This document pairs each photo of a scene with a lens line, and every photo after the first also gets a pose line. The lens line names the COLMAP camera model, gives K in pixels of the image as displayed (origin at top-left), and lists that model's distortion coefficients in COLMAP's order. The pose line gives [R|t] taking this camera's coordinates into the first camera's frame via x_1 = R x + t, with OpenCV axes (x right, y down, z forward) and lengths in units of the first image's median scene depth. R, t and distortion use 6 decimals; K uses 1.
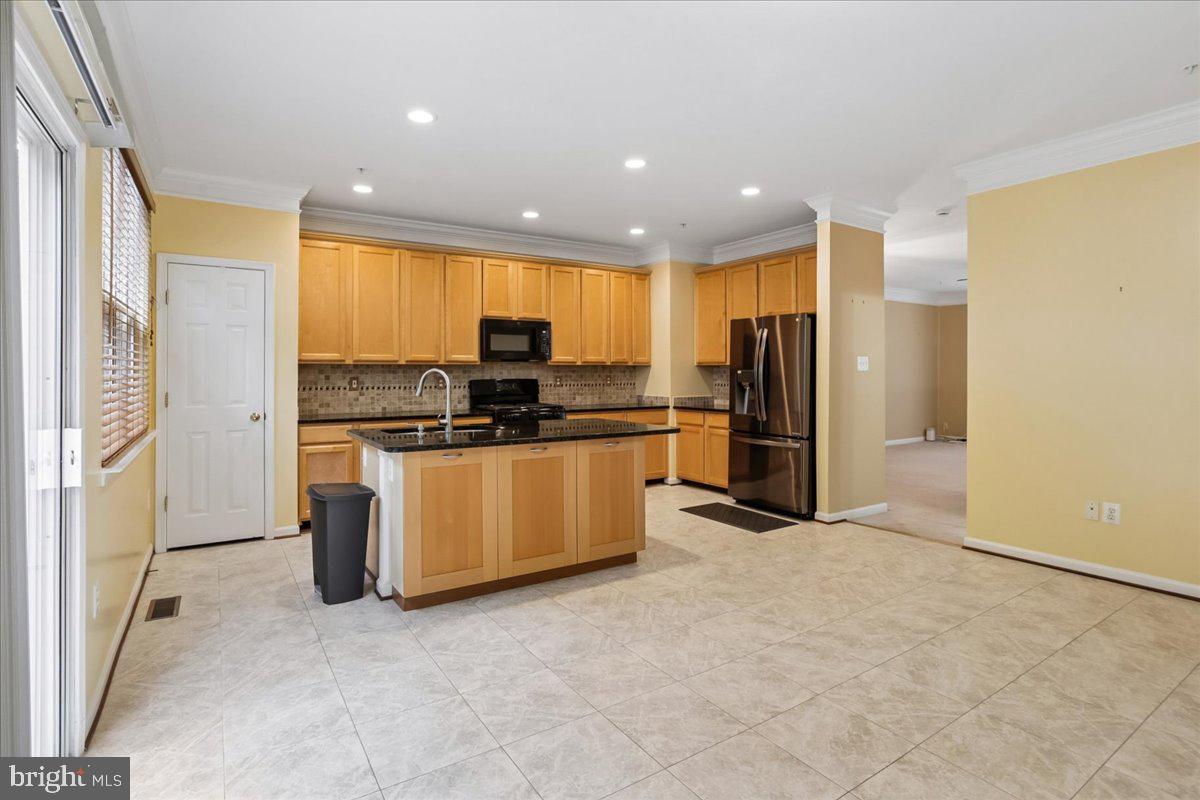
lens RADIAL K [[596.6, 0, 603.0], [0, 596.6, 371.2], [0, 0, 1]] dist [-0.058000, 0.024535]
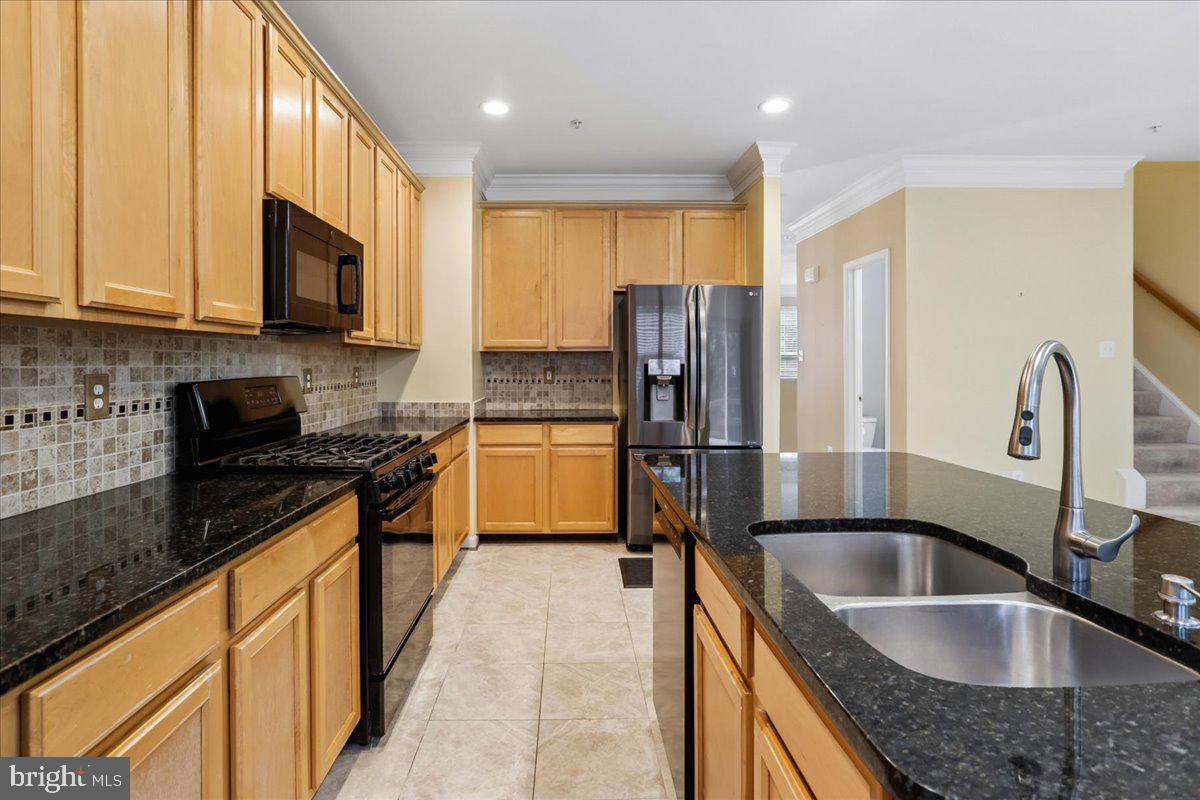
lens RADIAL K [[596.6, 0, 603.0], [0, 596.6, 371.2], [0, 0, 1]] dist [-0.058000, 0.024535]
pose [[0.523078, -0.007368, 0.852253, -0.416304], [-0.006365, 0.999901, 0.012551, 0.003543], [-0.852261, -0.011990, 0.522979, 0.722966]]
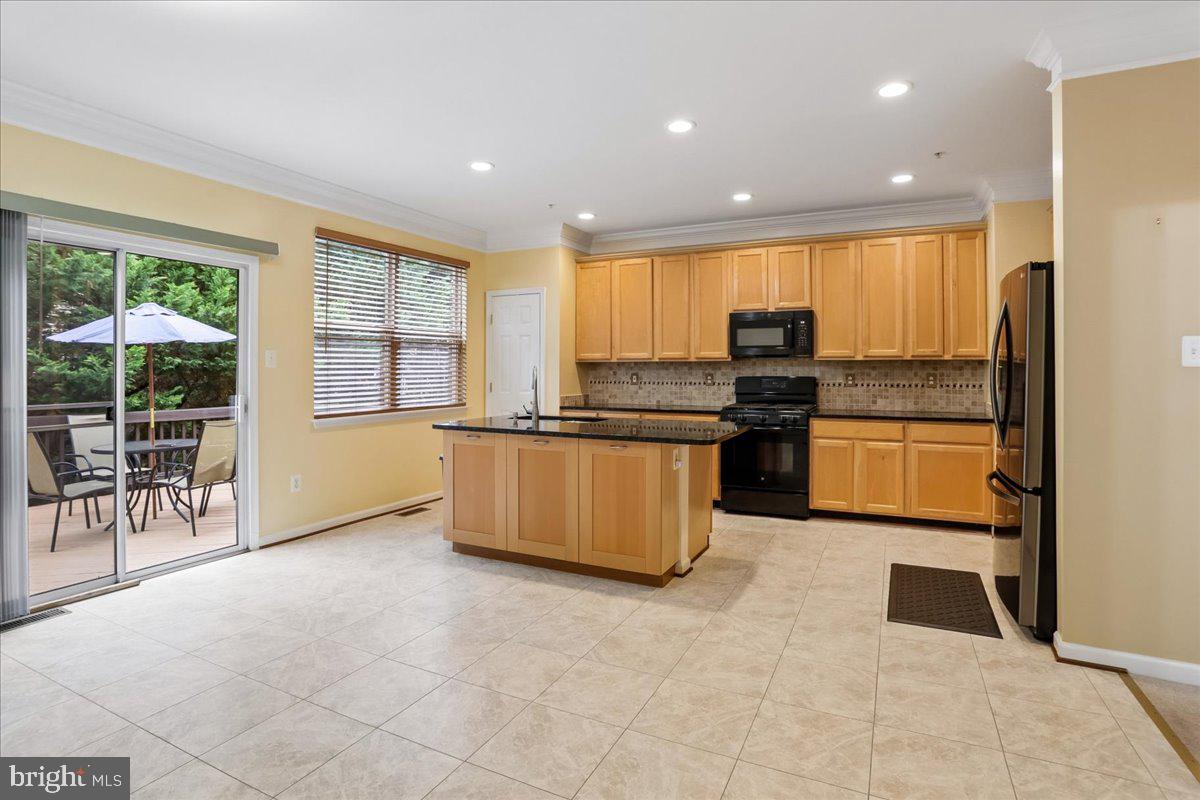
lens RADIAL K [[598.9, 0, 610.7], [0, 598.9, 367.4], [0, 0, 1]] dist [-0.058834, 0.026773]
pose [[0.509139, -0.000912, -0.860684, 0.573042], [0.001735, 0.999998, -0.000034, -0.001474], [0.860682, -0.001476, 0.509140, 0.366536]]
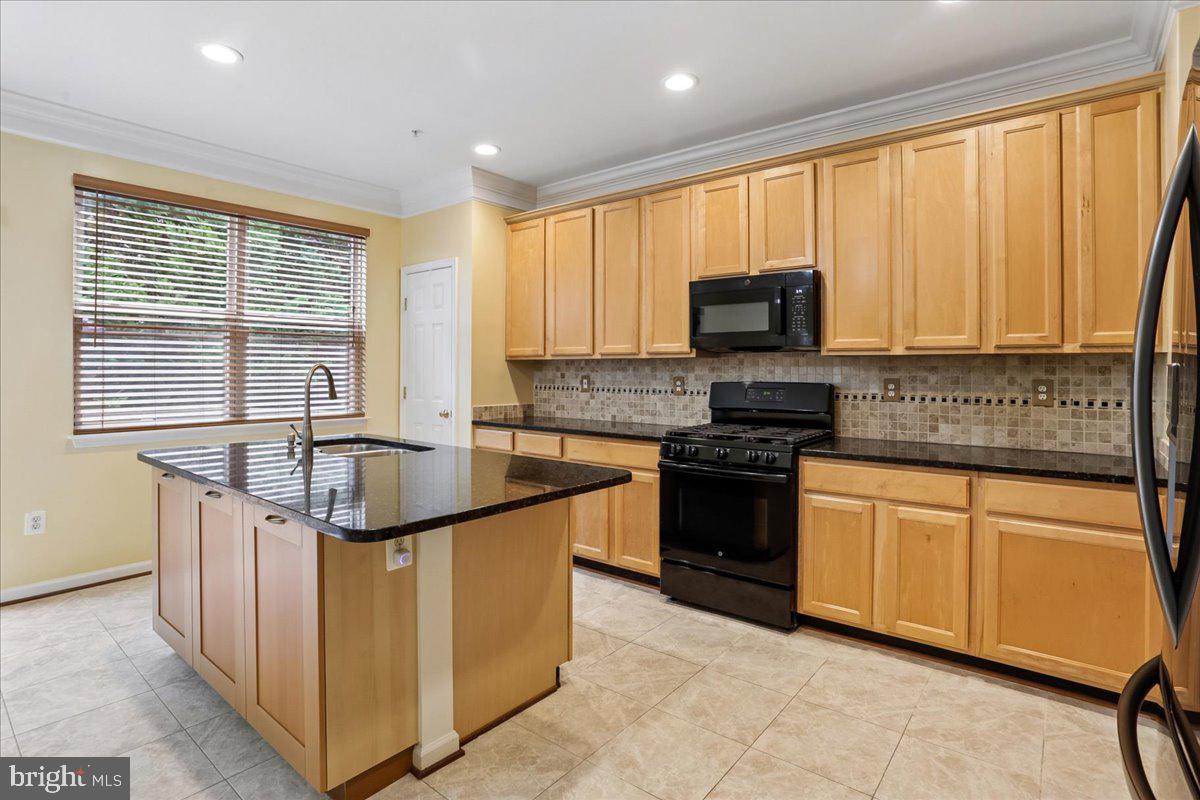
lens RADIAL K [[596.6, 0, 603.0], [0, 596.6, 371.2], [0, 0, 1]] dist [-0.058000, 0.024535]
pose [[0.302788, 0.003886, -0.953050, 0.382377], [-0.002305, 0.999992, 0.003345, 0.000966], [0.953055, 0.001184, 0.302795, 0.781645]]
